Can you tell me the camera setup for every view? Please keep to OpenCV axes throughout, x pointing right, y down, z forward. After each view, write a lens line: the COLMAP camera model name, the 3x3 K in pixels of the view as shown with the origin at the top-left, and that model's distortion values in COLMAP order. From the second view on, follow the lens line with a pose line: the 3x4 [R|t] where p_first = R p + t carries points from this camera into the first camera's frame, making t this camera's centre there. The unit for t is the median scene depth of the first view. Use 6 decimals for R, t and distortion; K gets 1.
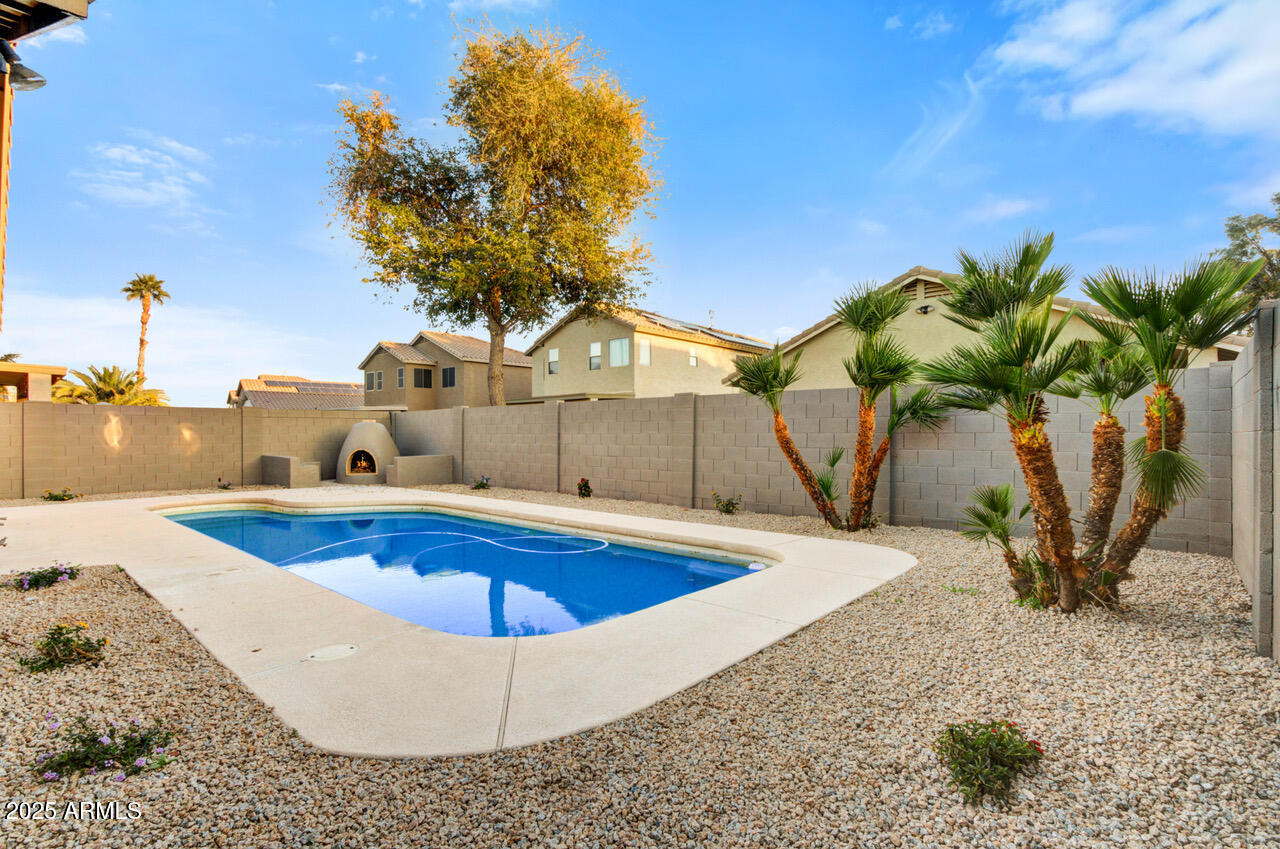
lens RADIAL K [[593.7, 0, 641.8], [0, 593.7, 450.2], [0, 0, 1]] dist [-0.000149, 0.000713]
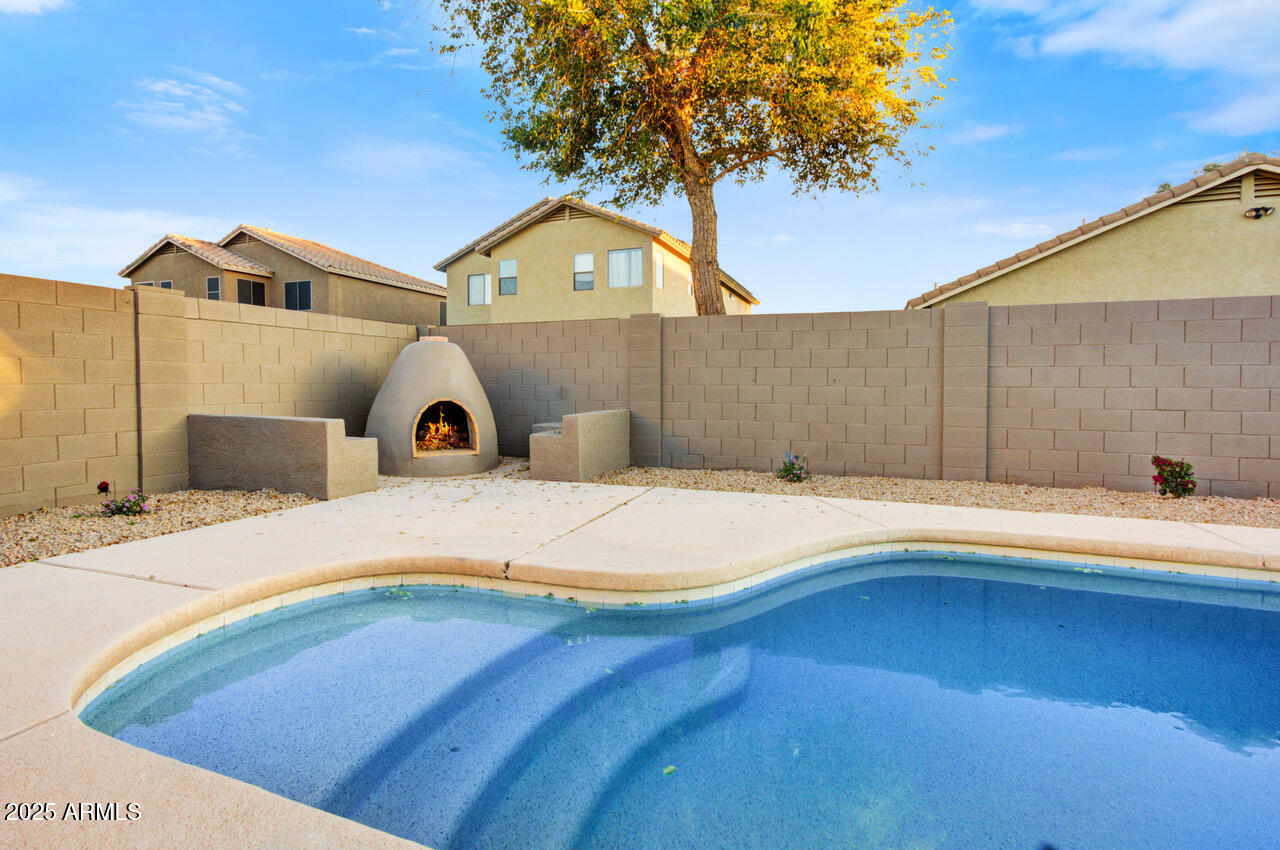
lens RADIAL K [[595.8, 0, 640.0], [0, 595.8, 425.0], [0, 0, 1]] dist [0.003744, 0.000432]
pose [[0.934413, -0.017068, 0.355782, -0.300389], [0.003485, 0.999241, 0.038786, 0.000623], [-0.356174, -0.035002, 0.933764, 0.313533]]
